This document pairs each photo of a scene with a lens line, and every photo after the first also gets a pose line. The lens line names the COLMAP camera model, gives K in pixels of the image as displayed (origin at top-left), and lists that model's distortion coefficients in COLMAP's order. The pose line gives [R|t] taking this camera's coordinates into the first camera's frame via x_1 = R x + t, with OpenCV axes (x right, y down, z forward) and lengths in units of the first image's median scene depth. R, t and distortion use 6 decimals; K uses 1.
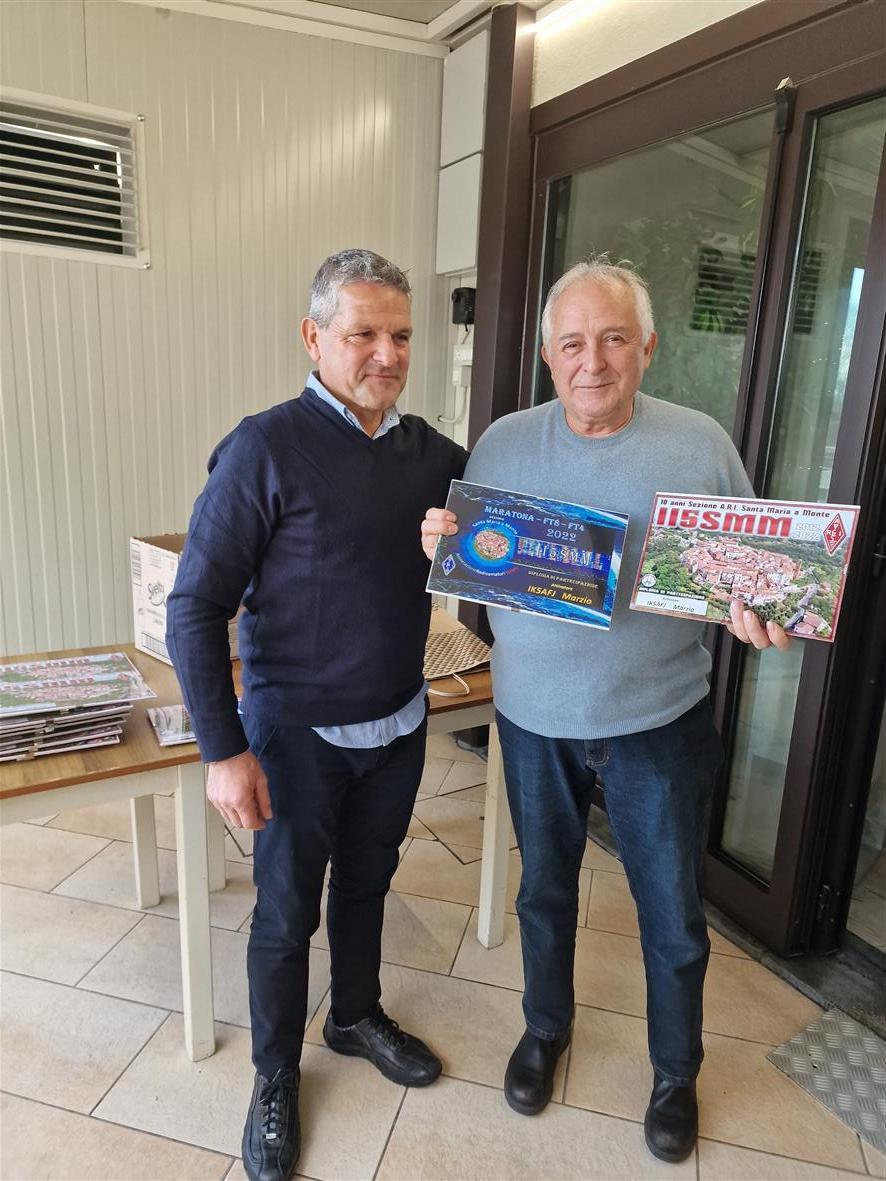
lens RADIAL K [[803.6, 0, 443.0], [0, 803.6, 590.5], [0, 0, 1]] dist [0.023696, -0.004531]
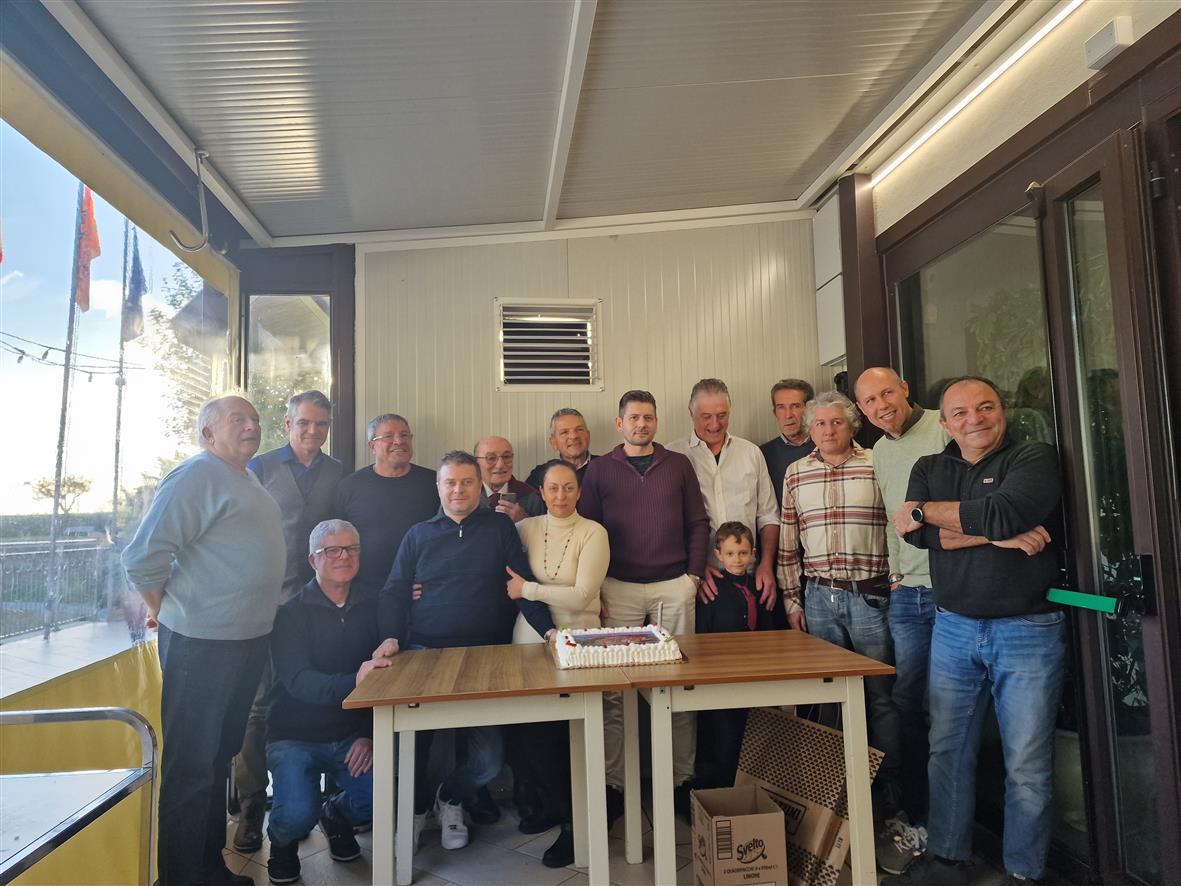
lens RADIAL K [[783.9, 0, 590.5], [0, 783.9, 443.0], [0, 0, 1]] dist [0.076448, -0.069966]
pose [[0.904797, -0.106577, -0.412291, 0.225781], [-0.029295, 0.950304, -0.309941, 0.157396], [0.424835, 0.292512, 0.856710, -0.234122]]
